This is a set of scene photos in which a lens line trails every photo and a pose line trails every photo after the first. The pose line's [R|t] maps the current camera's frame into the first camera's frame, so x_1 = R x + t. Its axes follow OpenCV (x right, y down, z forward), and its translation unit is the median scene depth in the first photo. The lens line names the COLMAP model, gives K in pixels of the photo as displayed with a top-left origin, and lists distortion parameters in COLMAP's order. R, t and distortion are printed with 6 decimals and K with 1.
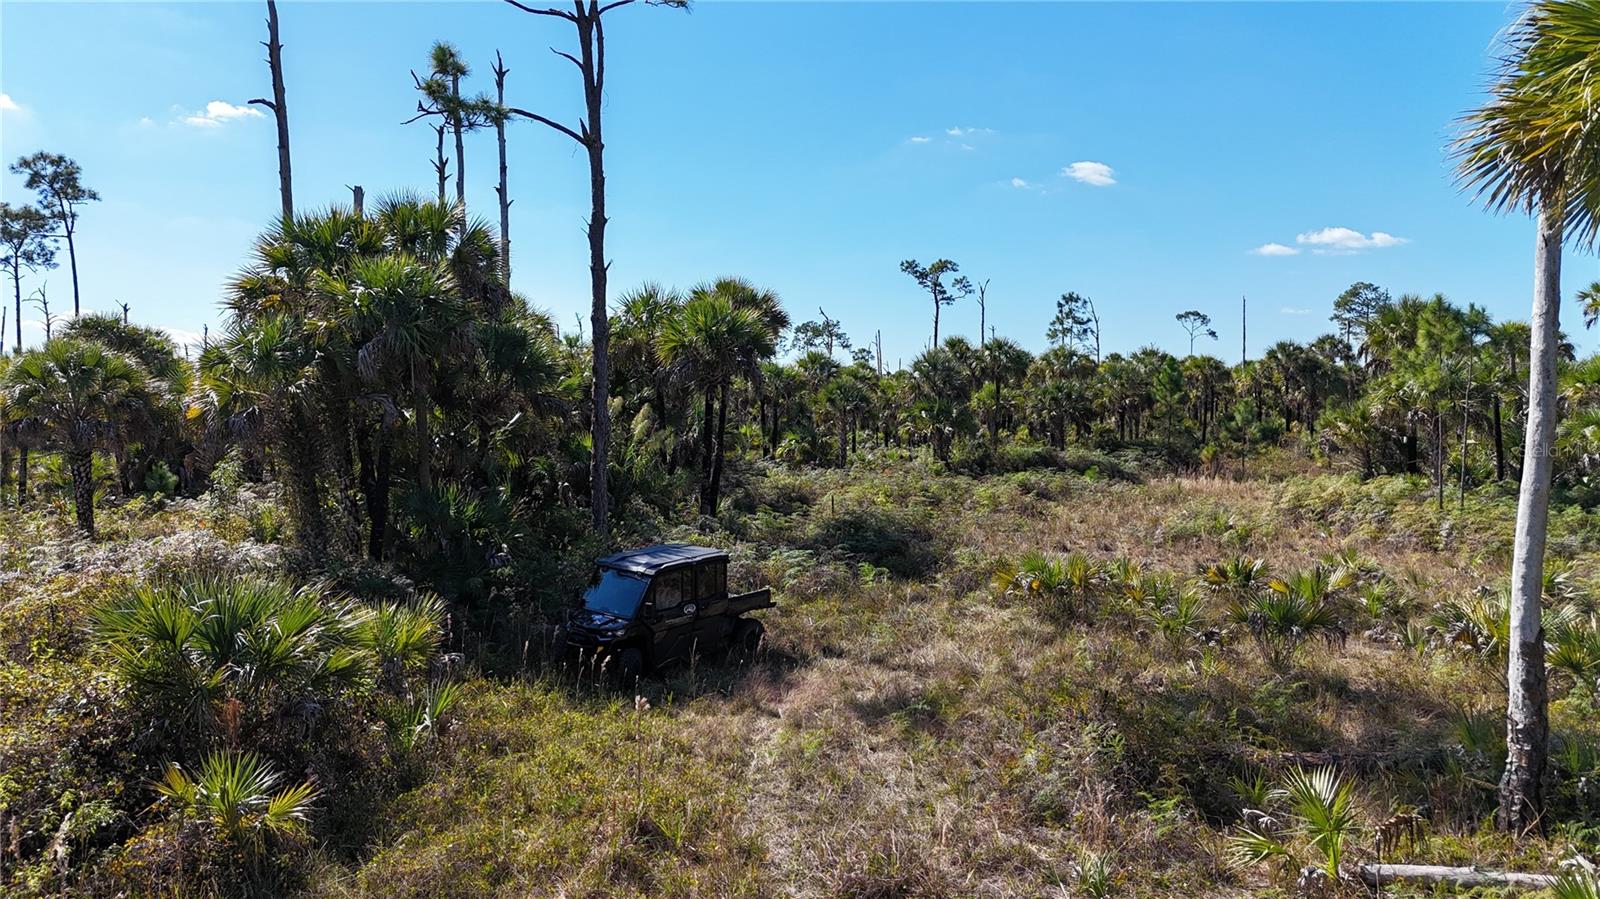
lens RADIAL K [[1180.2, 0, 796.5], [0, 1180.2, 457.2], [0, 0, 1]] dist [0.065347, -0.060645]
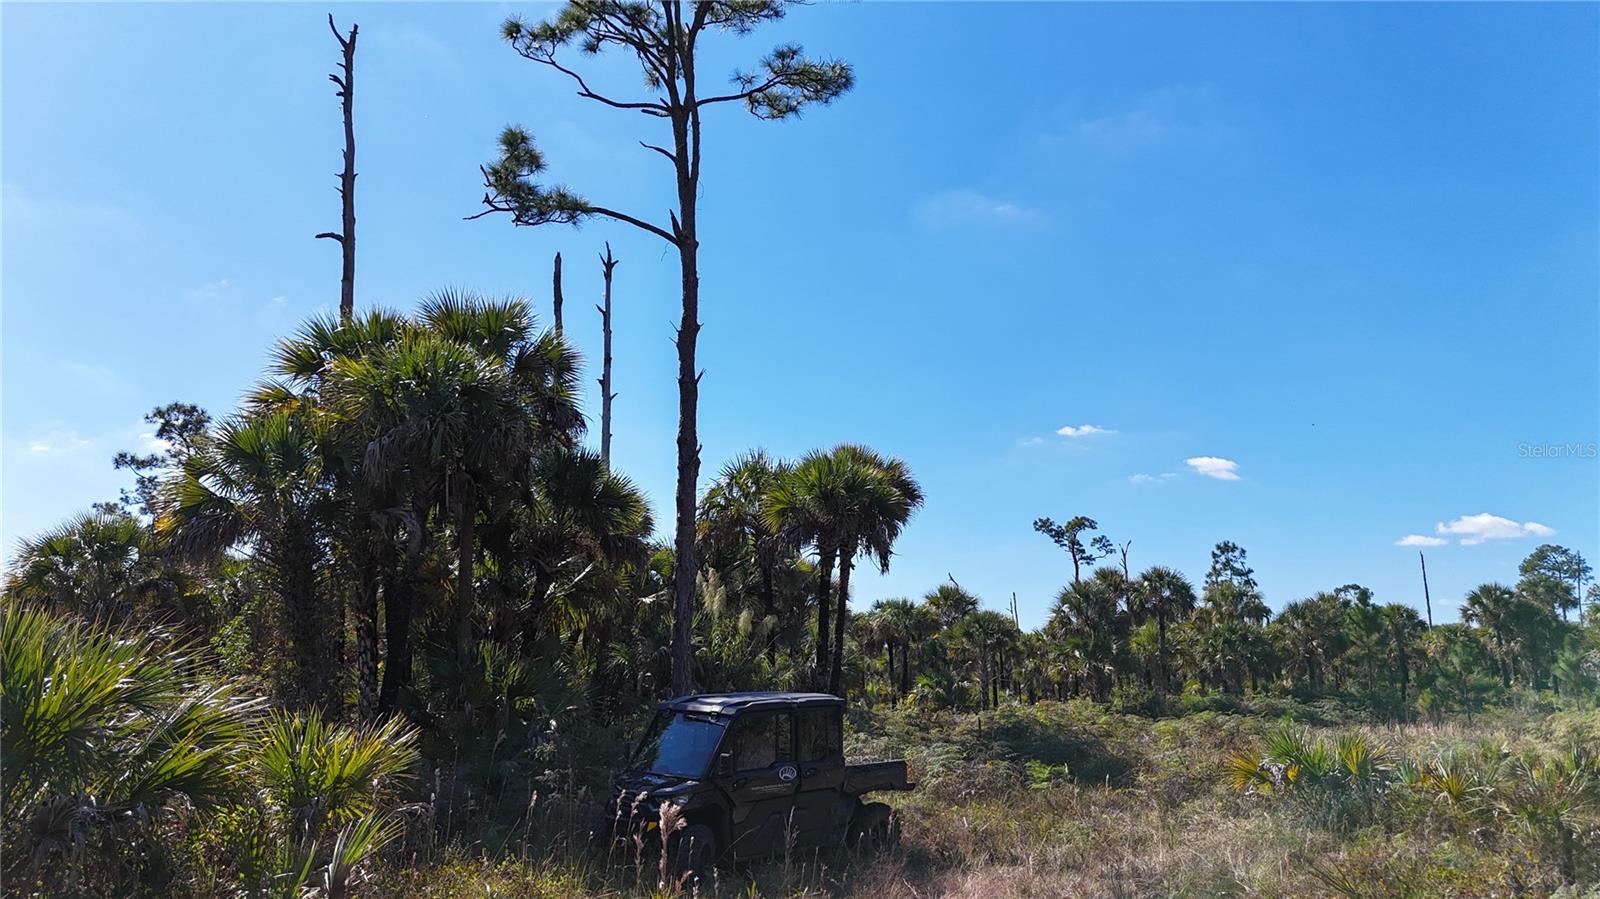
lens RADIAL K [[1180.2, 0, 797.9], [0, 1180.2, 450.6], [0, 0, 1]] dist [0.065347, -0.060645]
pose [[0.994427, -0.023957, -0.102670, -0.003495], [-0.002538, 0.968117, -0.250485, 0.040022], [0.105397, 0.249350, 0.962661, 0.100222]]
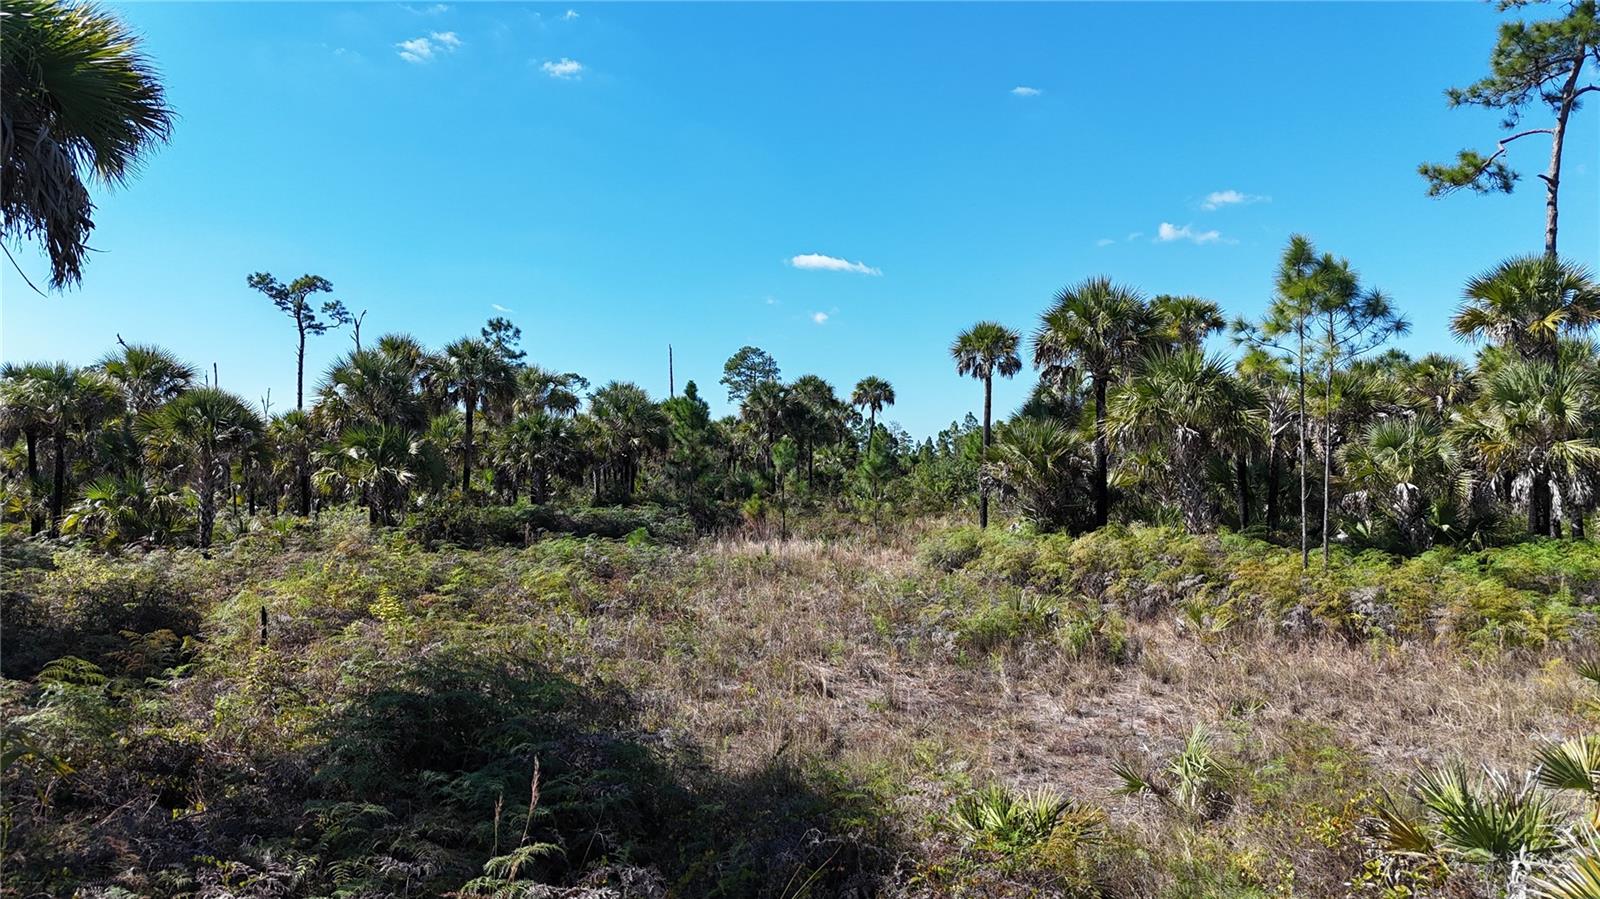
lens RADIAL K [[1180.2, 0, 812.1], [0, 1180.2, 451.7], [0, 0, 1]] dist [0.065347, -0.060645]
pose [[0.848570, 0.005115, 0.529058, -0.017897], [0.031096, 0.997743, -0.059522, 0.007250], [-0.528168, 0.066960, 0.846496, 0.363154]]
